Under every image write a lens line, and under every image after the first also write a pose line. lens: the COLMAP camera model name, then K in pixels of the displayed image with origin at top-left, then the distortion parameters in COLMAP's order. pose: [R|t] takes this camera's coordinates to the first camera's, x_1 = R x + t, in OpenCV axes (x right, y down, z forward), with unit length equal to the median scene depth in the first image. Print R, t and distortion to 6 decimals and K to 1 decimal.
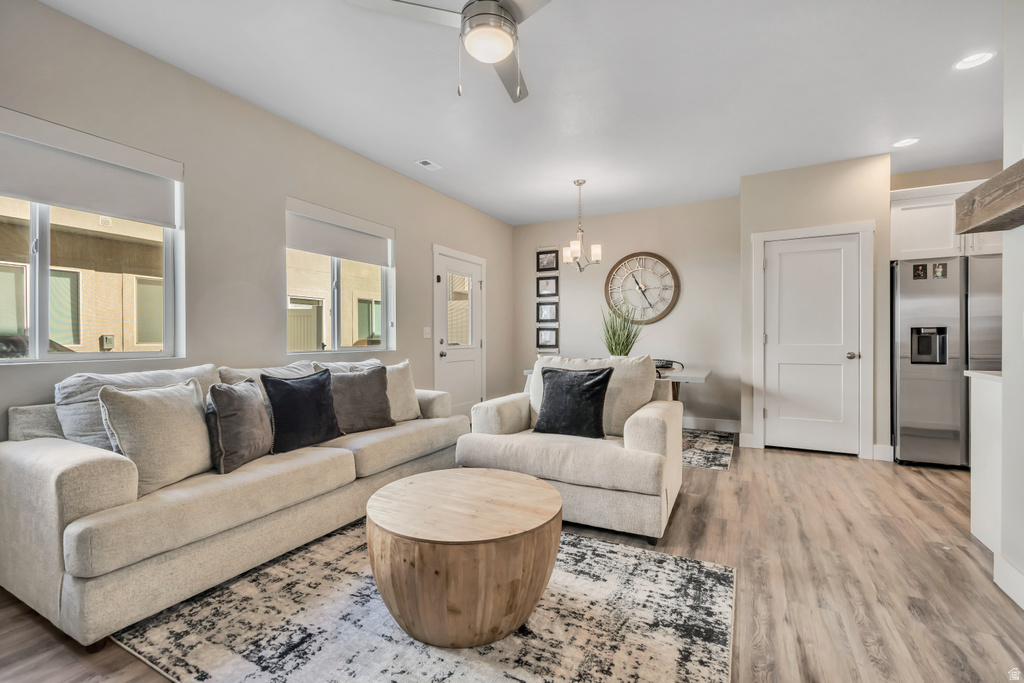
lens RADIAL K [[447.6, 0, 509.6], [0, 447.6, 340.6], [0, 0, 1]] dist [-0.003358, 0.000704]
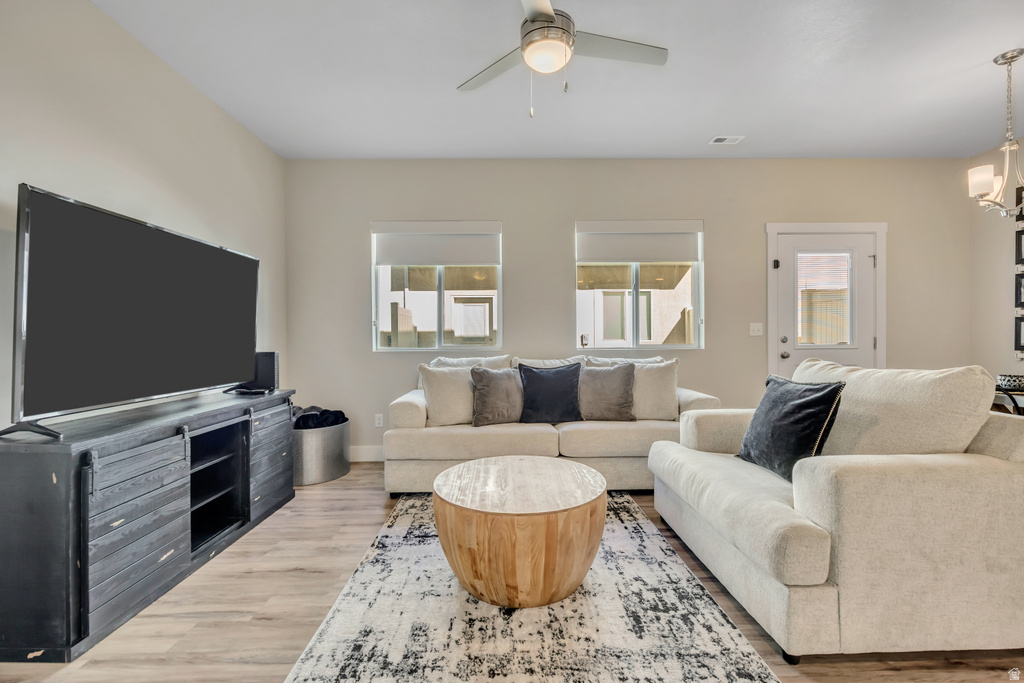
lens RADIAL K [[447.6, 0, 510.1], [0, 447.6, 340.5], [0, 0, 1]] dist [-0.003358, 0.000704]
pose [[0.472872, 0.004773, -0.881118, 0.608264], [0.000821, 0.999983, 0.005857, -0.003006], [0.881131, -0.003493, 0.472859, 0.311129]]
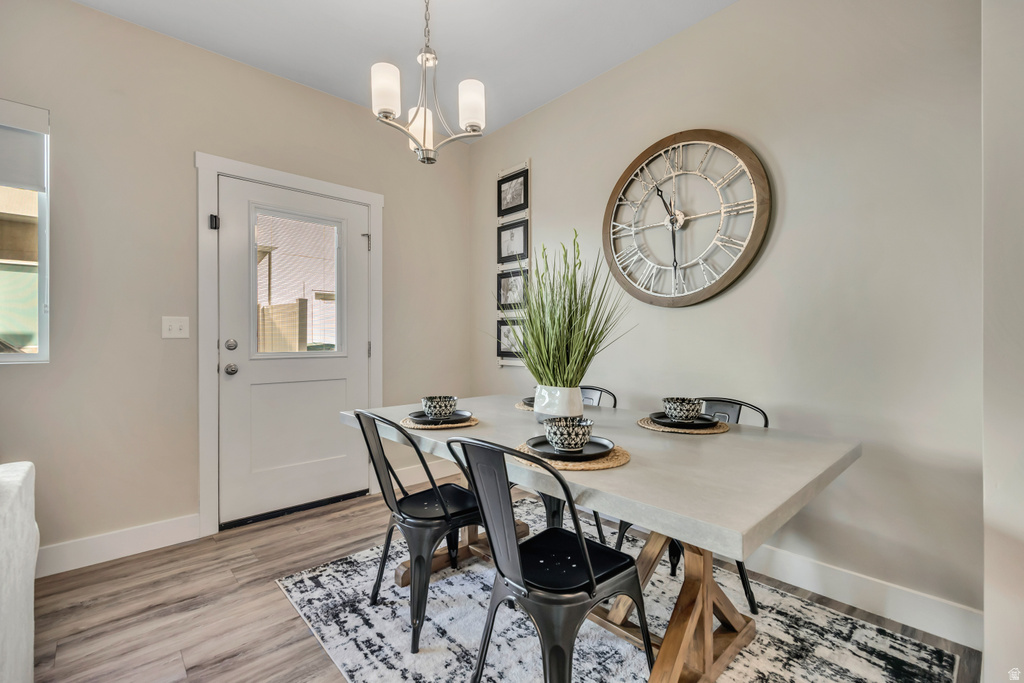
lens RADIAL K [[447.6, 0, 510.6], [0, 447.6, 341.1], [0, 0, 1]] dist [-0.003358, 0.000704]
pose [[0.942320, 0.002209, -0.334706, 0.593802], [-0.003653, 0.999987, -0.003684, -0.002308], [0.334694, 0.004694, 0.942315, 1.137994]]
